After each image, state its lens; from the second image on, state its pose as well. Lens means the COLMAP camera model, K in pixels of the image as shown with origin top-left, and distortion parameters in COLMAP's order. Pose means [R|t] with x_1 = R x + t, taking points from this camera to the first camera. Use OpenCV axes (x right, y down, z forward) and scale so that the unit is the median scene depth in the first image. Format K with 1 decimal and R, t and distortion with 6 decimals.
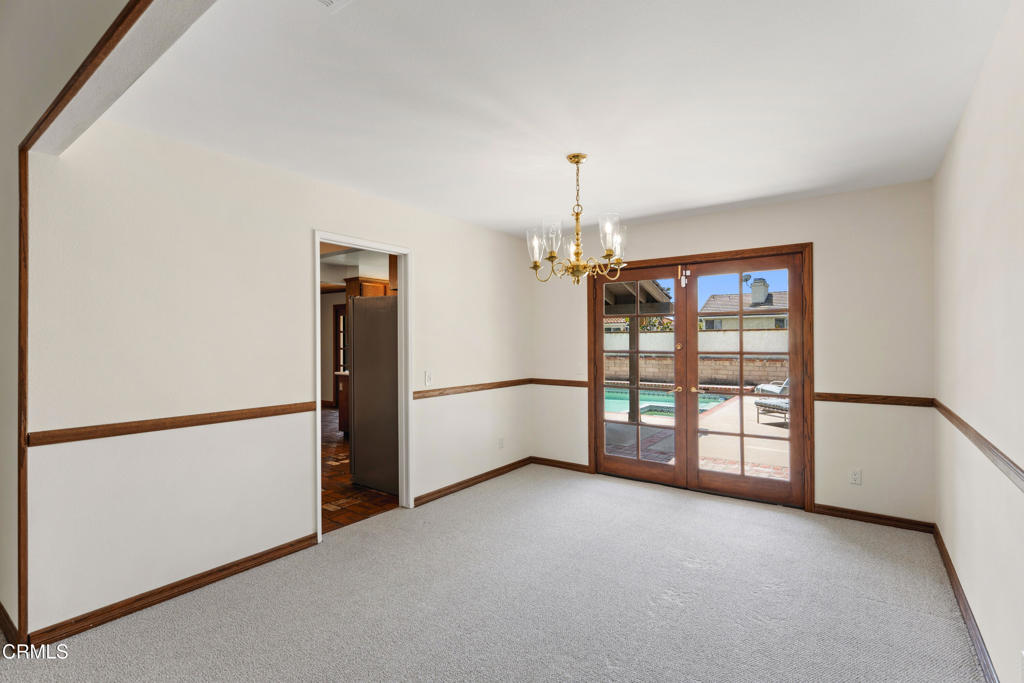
lens RADIAL K [[461.5, 0, 533.7], [0, 461.5, 337.3], [0, 0, 1]] dist [-0.010165, 0.000809]
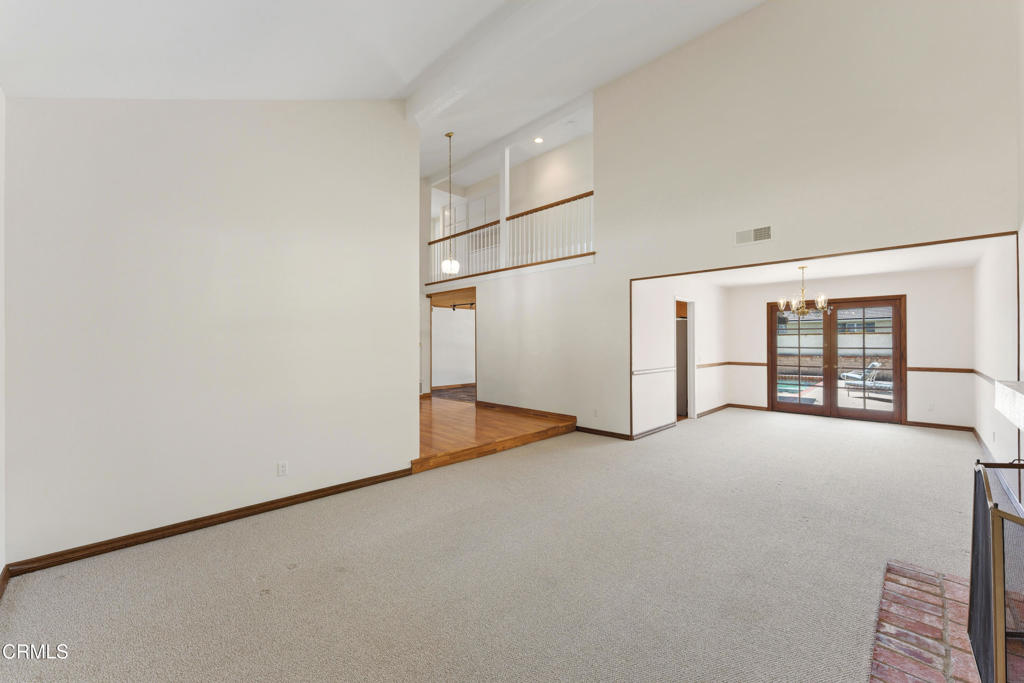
lens RADIAL K [[405.6, 0, 519.0], [0, 405.6, 338.9], [0, 0, 1]] dist [-0.001550, -0.000149]
pose [[0.987901, 0.002556, -0.155065, -0.796446], [-0.002494, 0.999997, 0.000597, -0.004270], [0.155066, -0.000203, 0.987904, -1.025430]]
